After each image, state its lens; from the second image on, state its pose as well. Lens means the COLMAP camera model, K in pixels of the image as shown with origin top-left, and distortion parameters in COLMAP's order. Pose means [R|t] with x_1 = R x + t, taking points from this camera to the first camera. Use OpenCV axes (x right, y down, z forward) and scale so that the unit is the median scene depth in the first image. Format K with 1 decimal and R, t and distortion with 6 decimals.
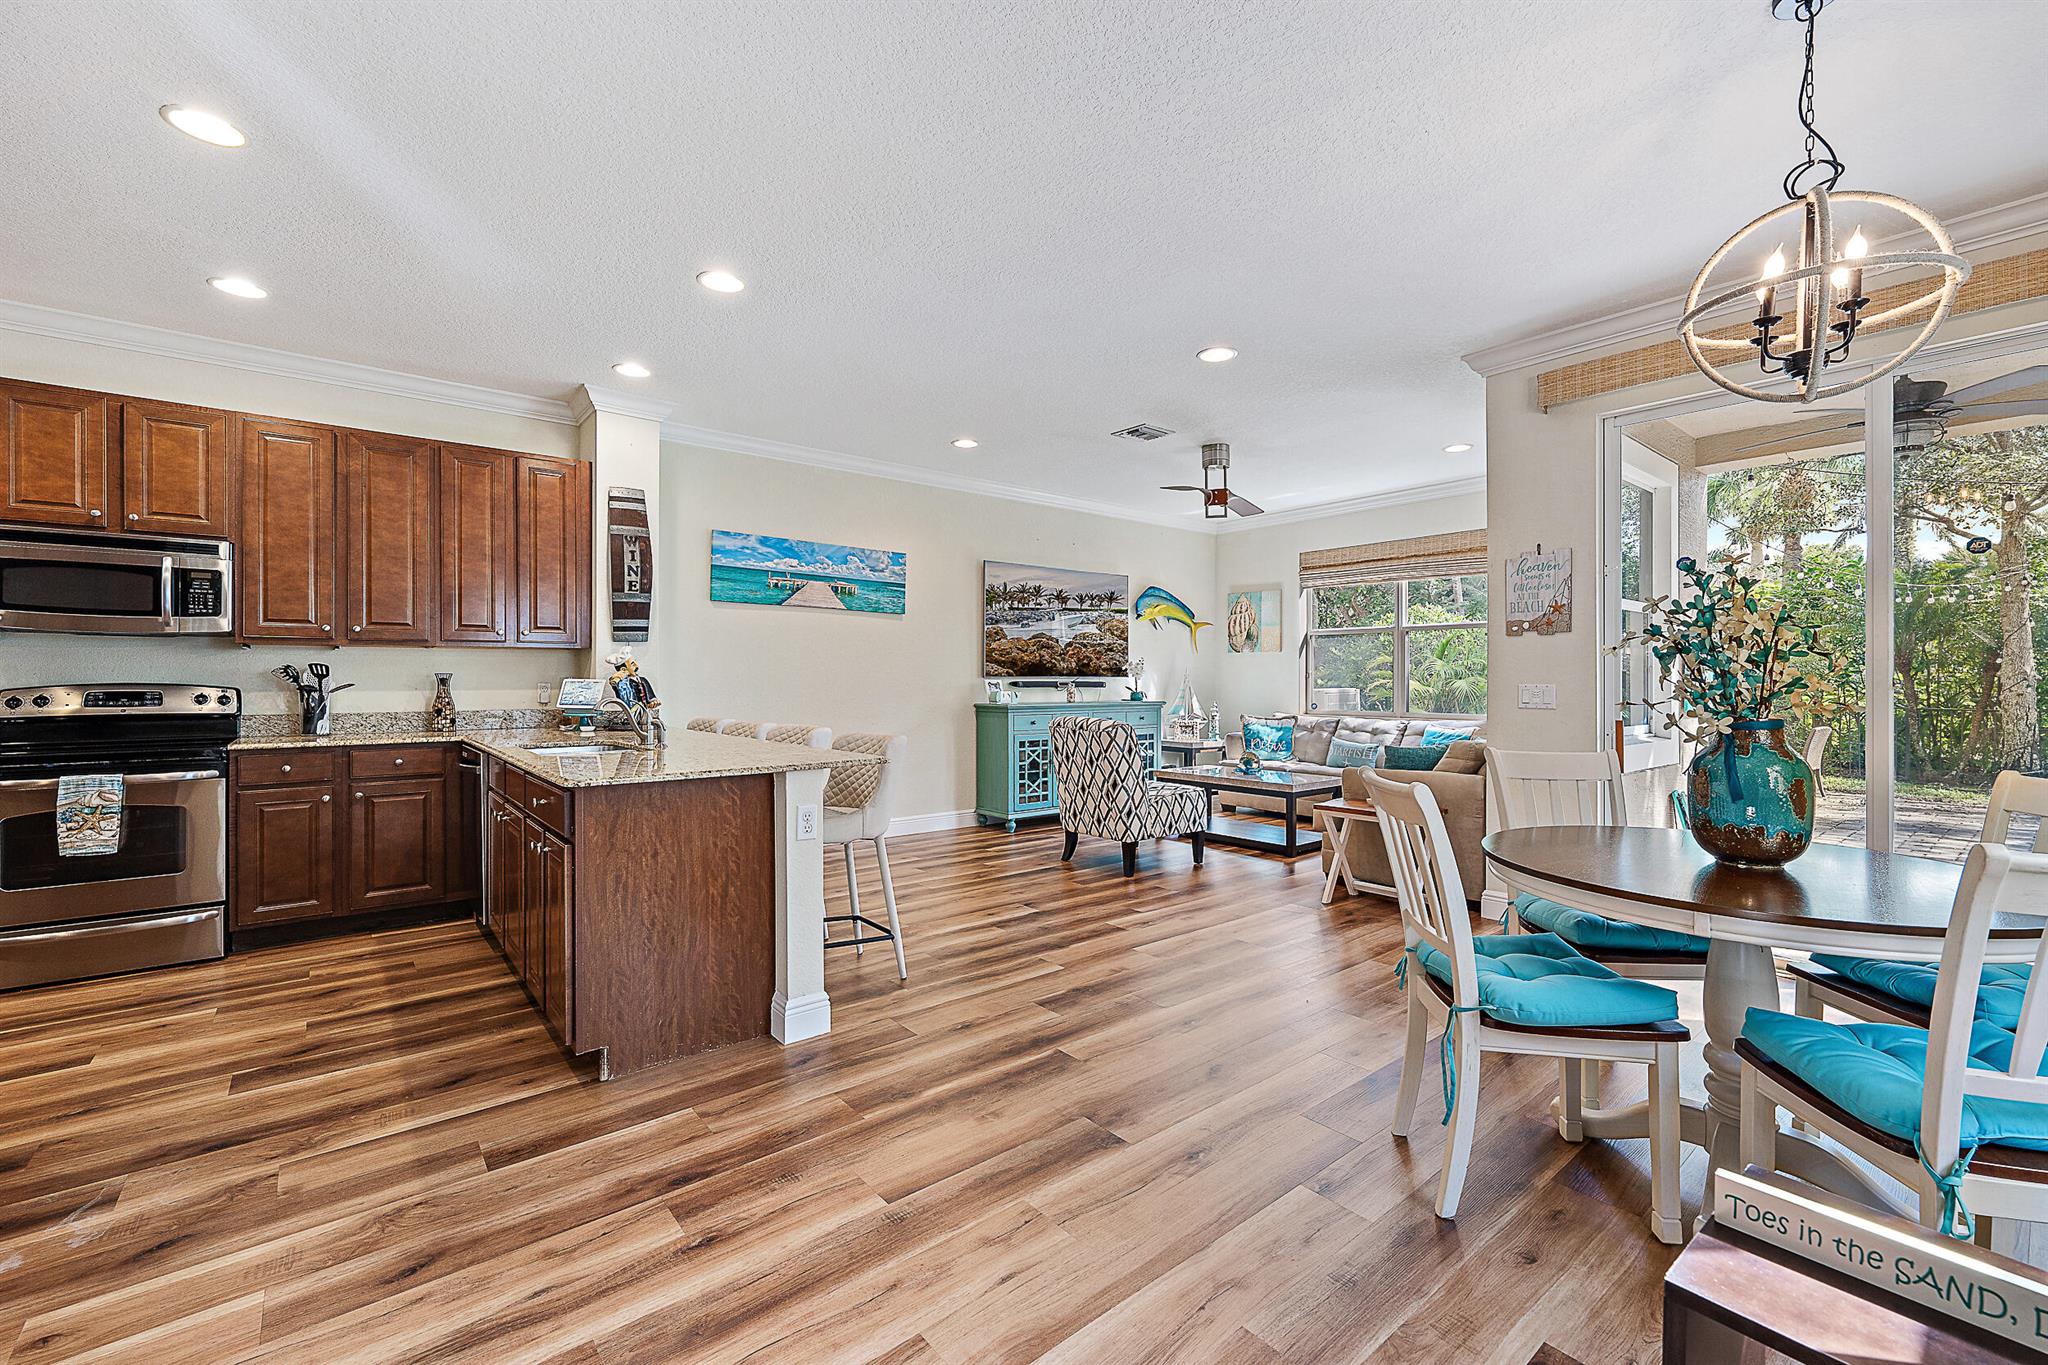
lens RADIAL K [[873.2, 0, 1025.9], [0, 873.2, 677.9], [0, 0, 1]] dist [-0.001479, 0.000334]
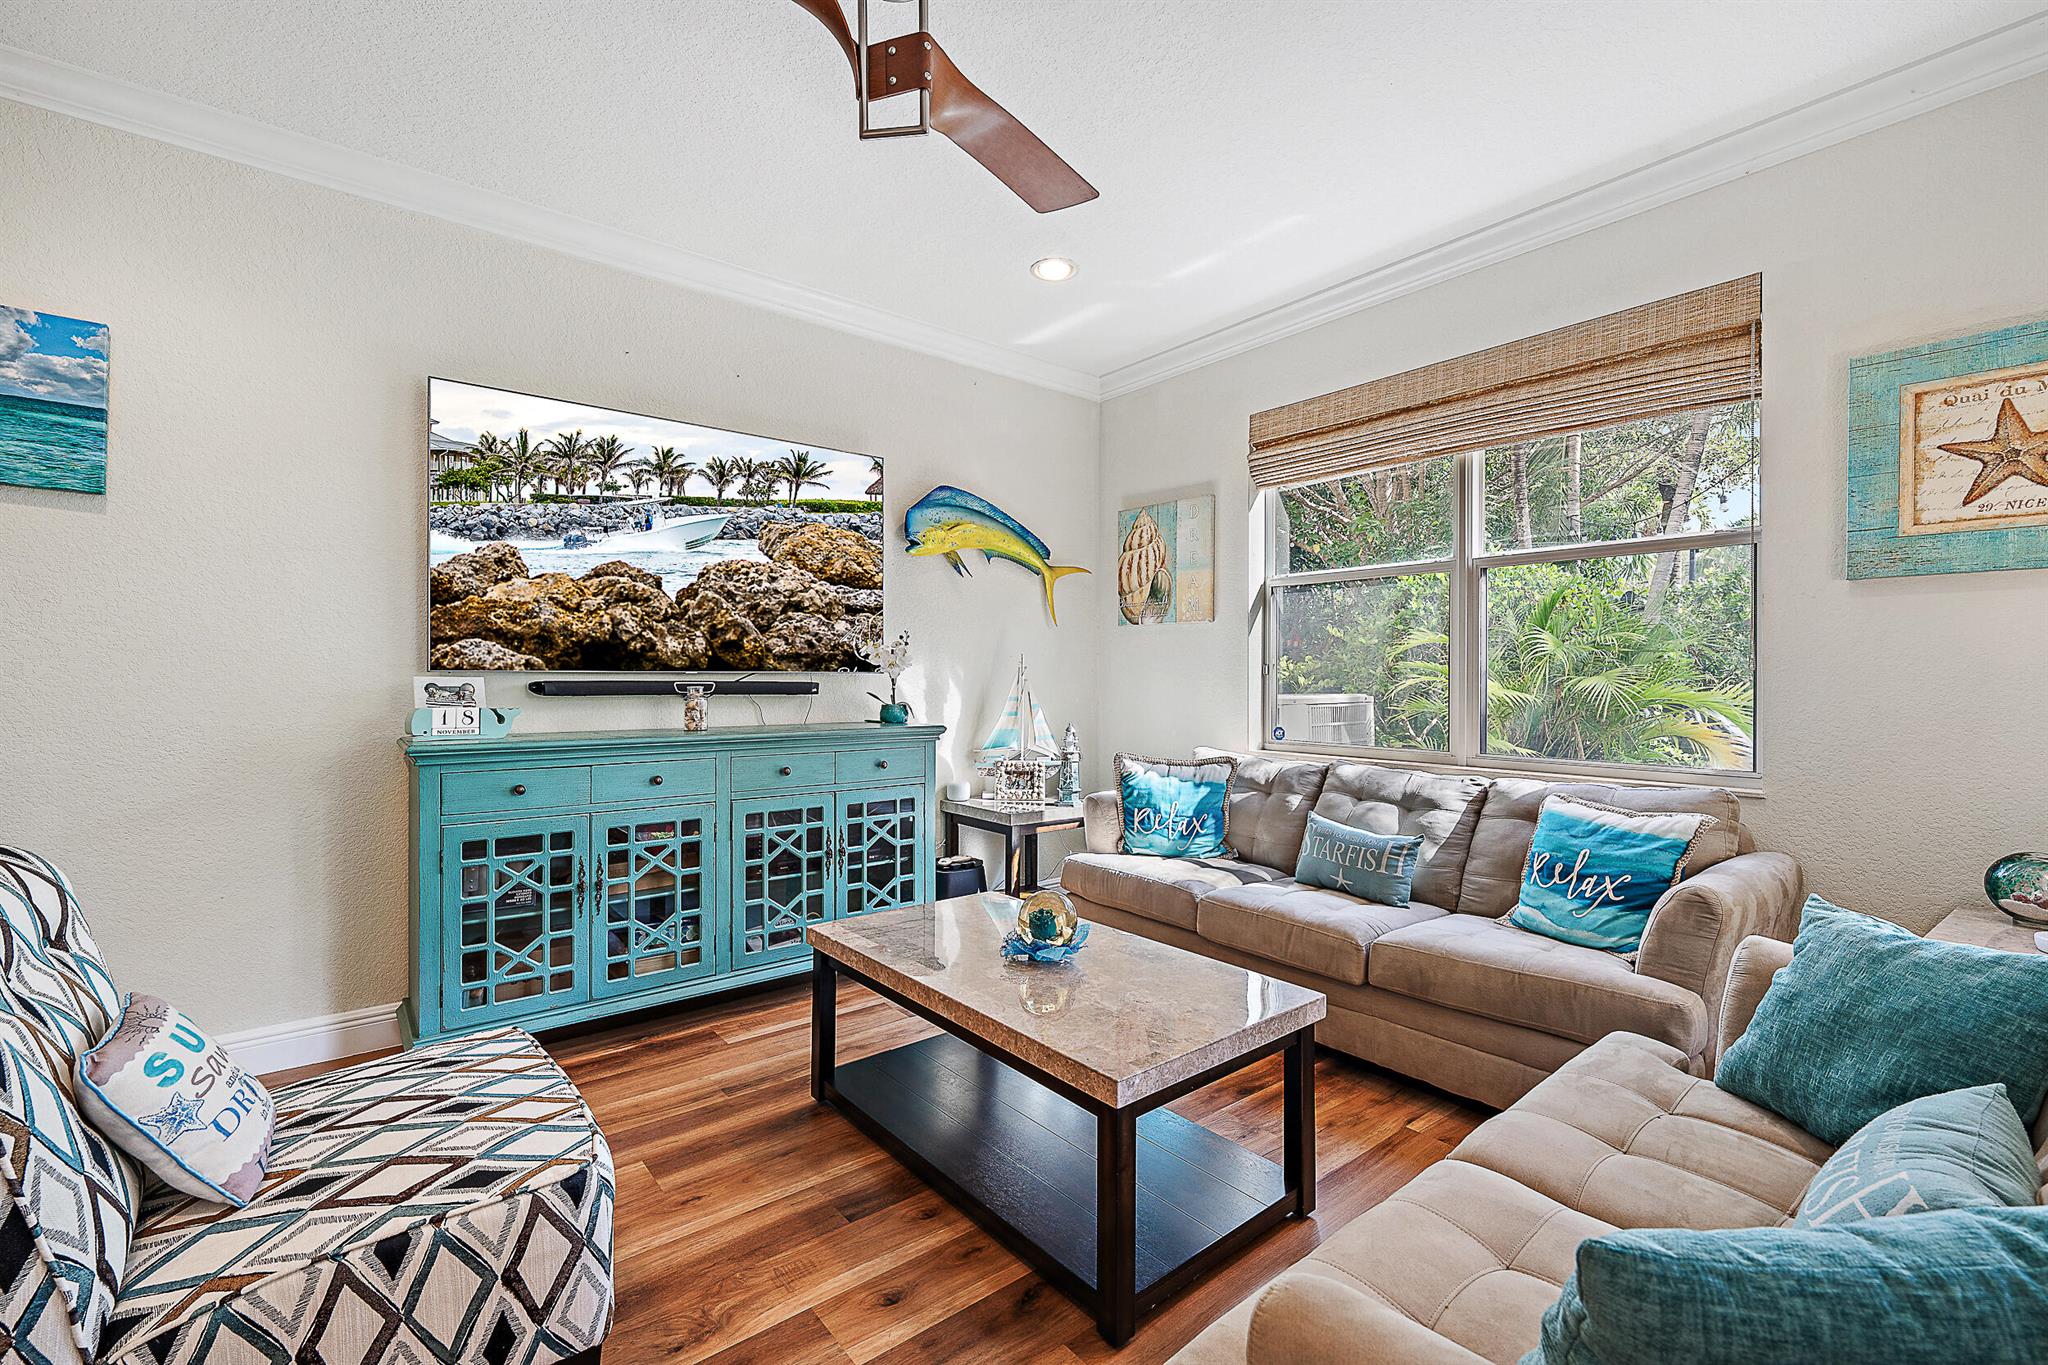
lens RADIAL K [[873.2, 0, 1036.5], [0, 873.2, 686.4], [0, 0, 1]] dist [-0.001479, 0.000334]
pose [[0.999987, 0.000519, -0.005088, 0.316189], [-0.000469, 0.999951, 0.009936, 0.002842], [0.005093, -0.009934, 0.999938, 0.824553]]
